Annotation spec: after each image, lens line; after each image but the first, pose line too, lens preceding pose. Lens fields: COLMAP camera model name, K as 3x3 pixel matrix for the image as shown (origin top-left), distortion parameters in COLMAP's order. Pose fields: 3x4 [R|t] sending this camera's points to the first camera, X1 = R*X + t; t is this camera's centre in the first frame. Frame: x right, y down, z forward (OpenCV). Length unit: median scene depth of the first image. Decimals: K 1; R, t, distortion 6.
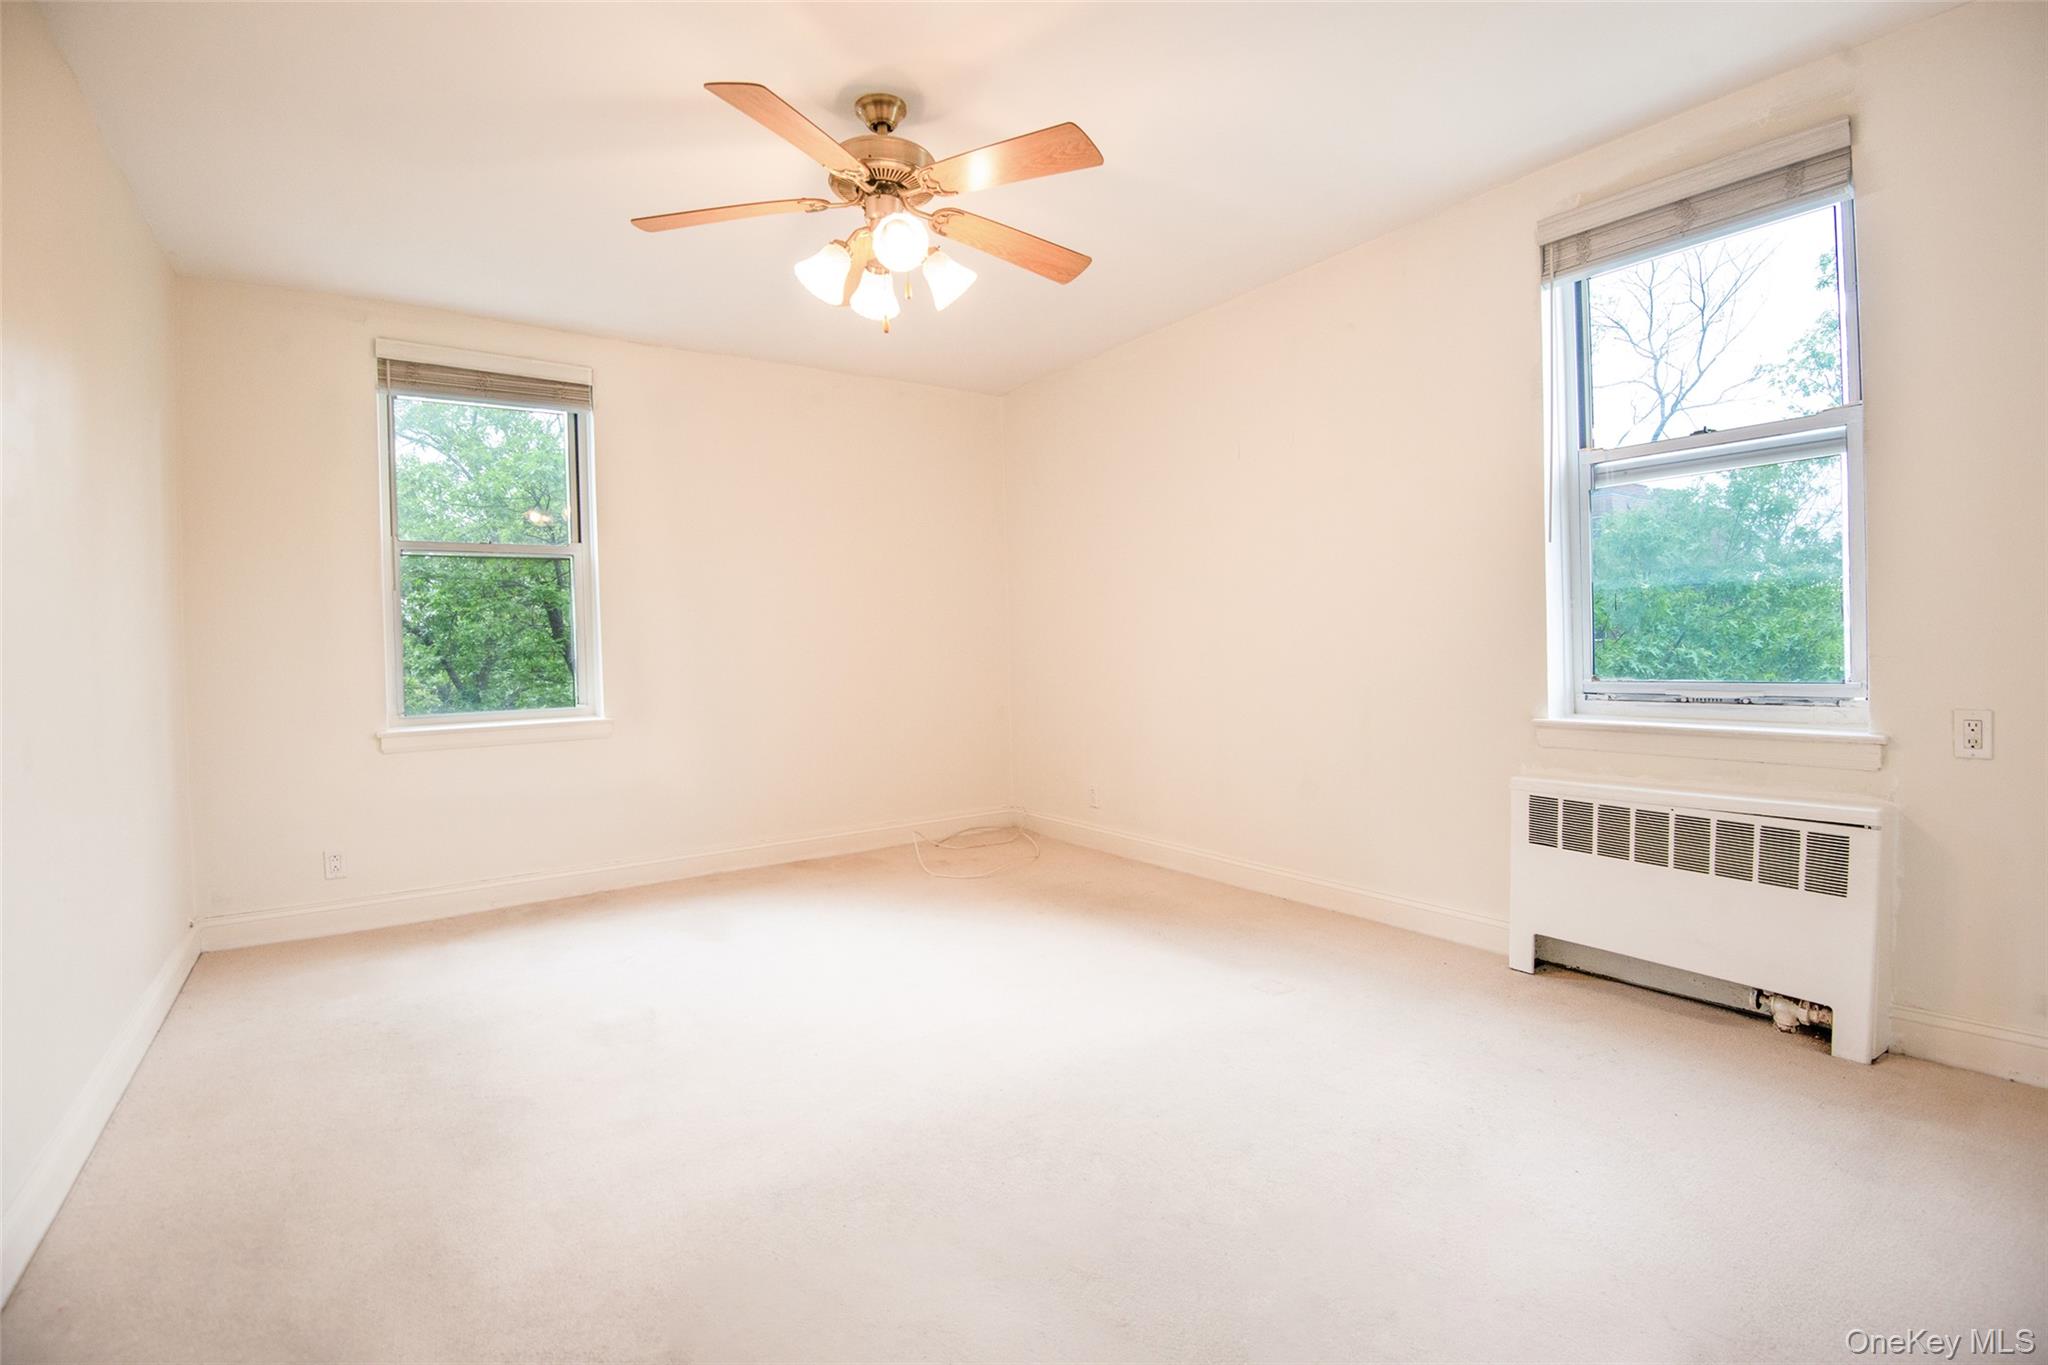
lens RADIAL K [[930.7, 0, 1028.0], [0, 930.7, 658.6], [0, 0, 1]] dist [0.000769, 0.000096]
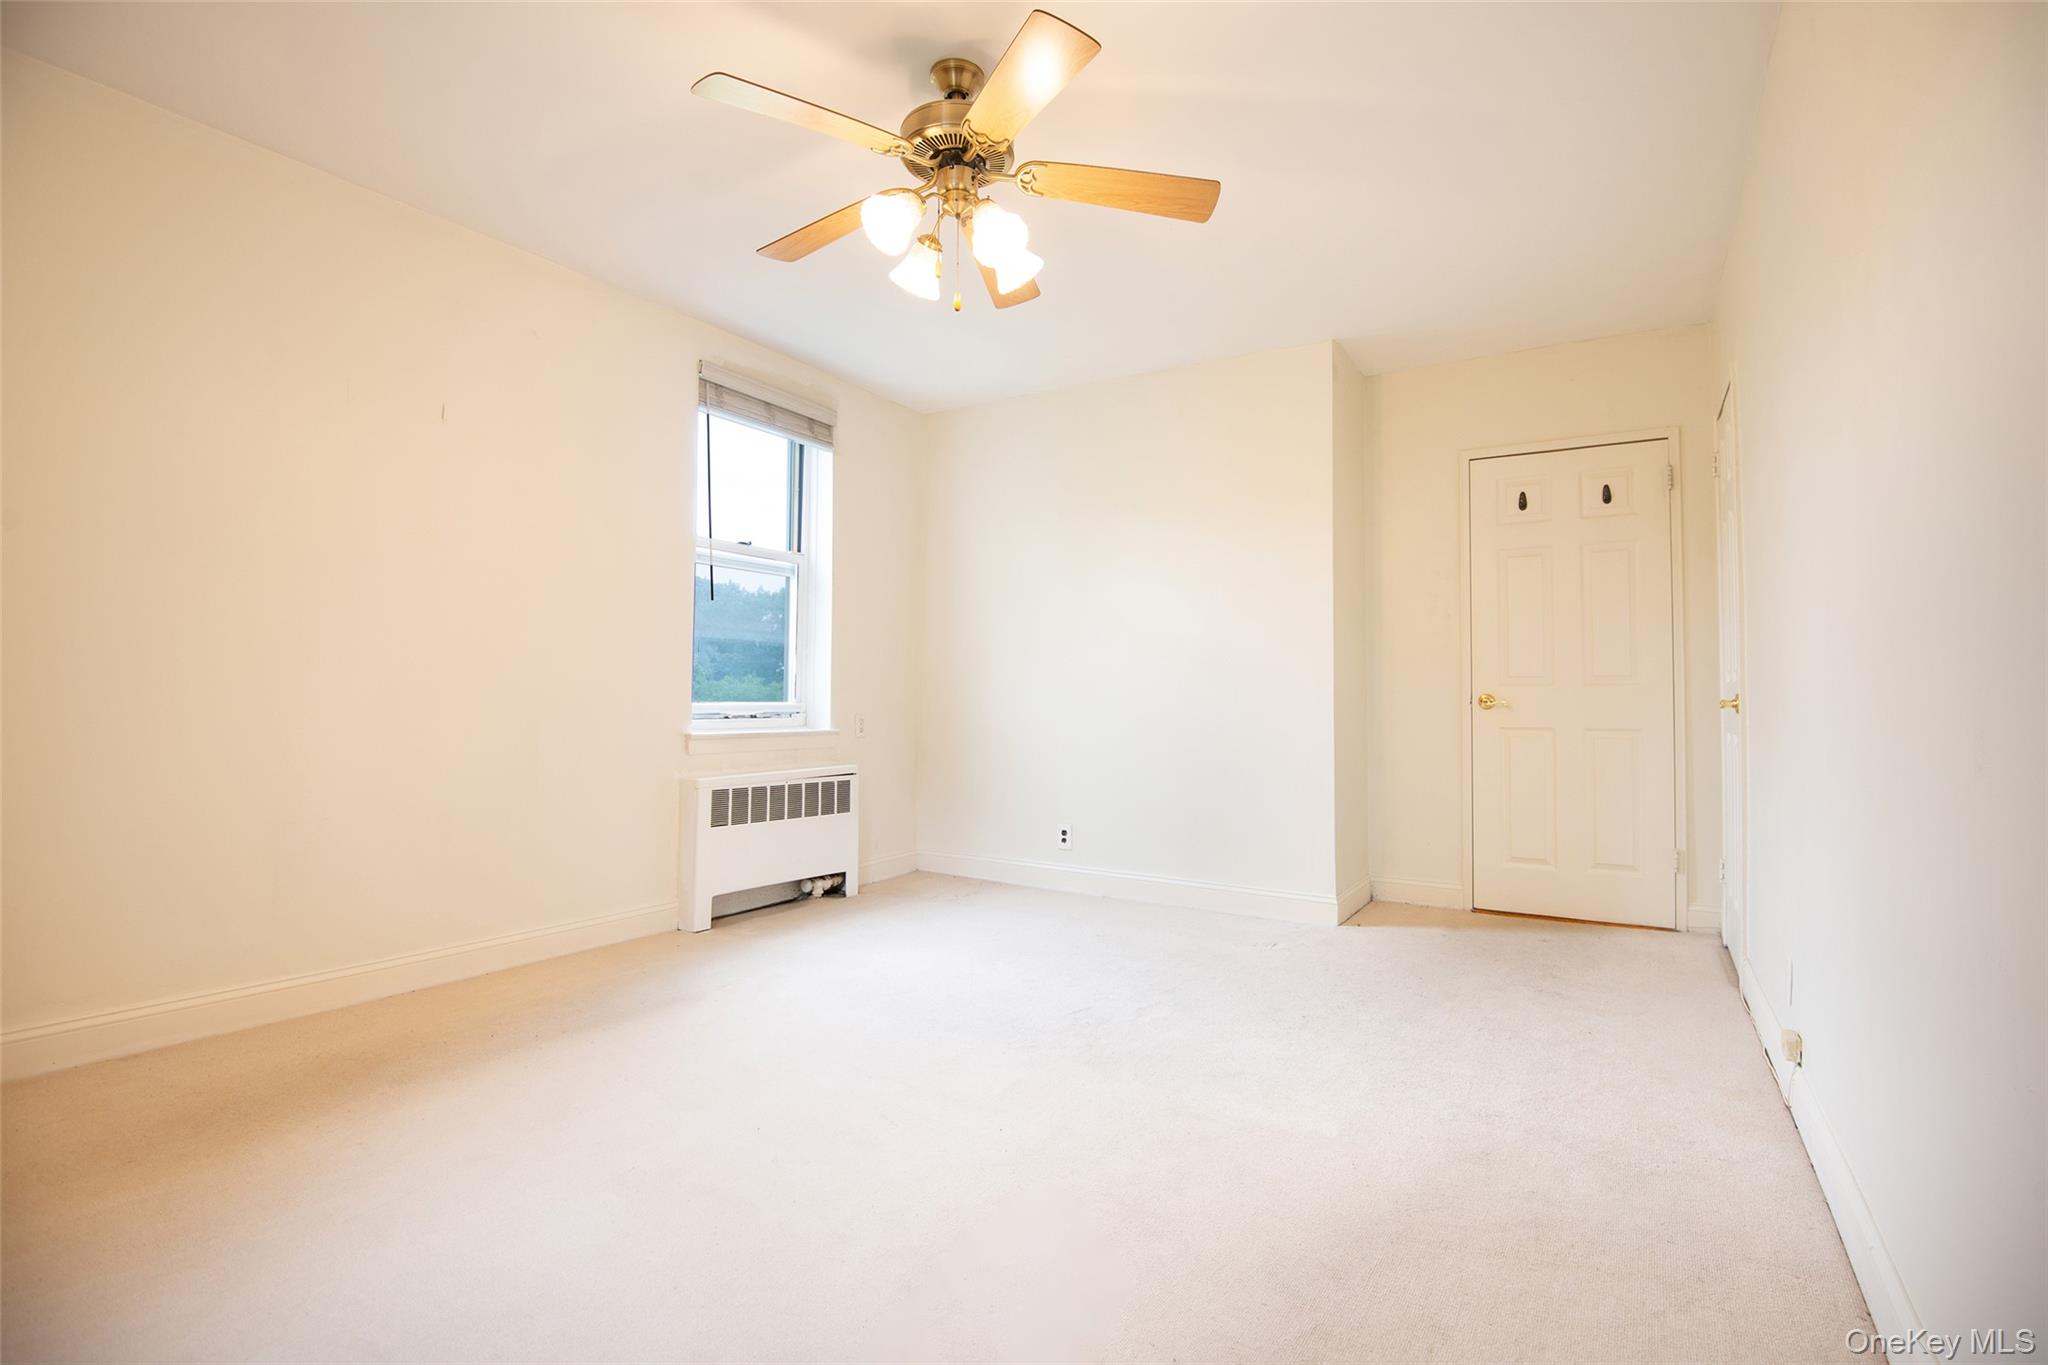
lens RADIAL K [[957.2, 0, 1041.9], [0, 957.2, 672.0], [0, 0, 1]] dist [0.002561, -0.031979]
pose [[-0.364943, 0.059585, 0.929121, -0.963553], [0.029288, 0.998191, -0.052511, 0.070928], [-0.930569, 0.008049, -0.366028, 1.151288]]
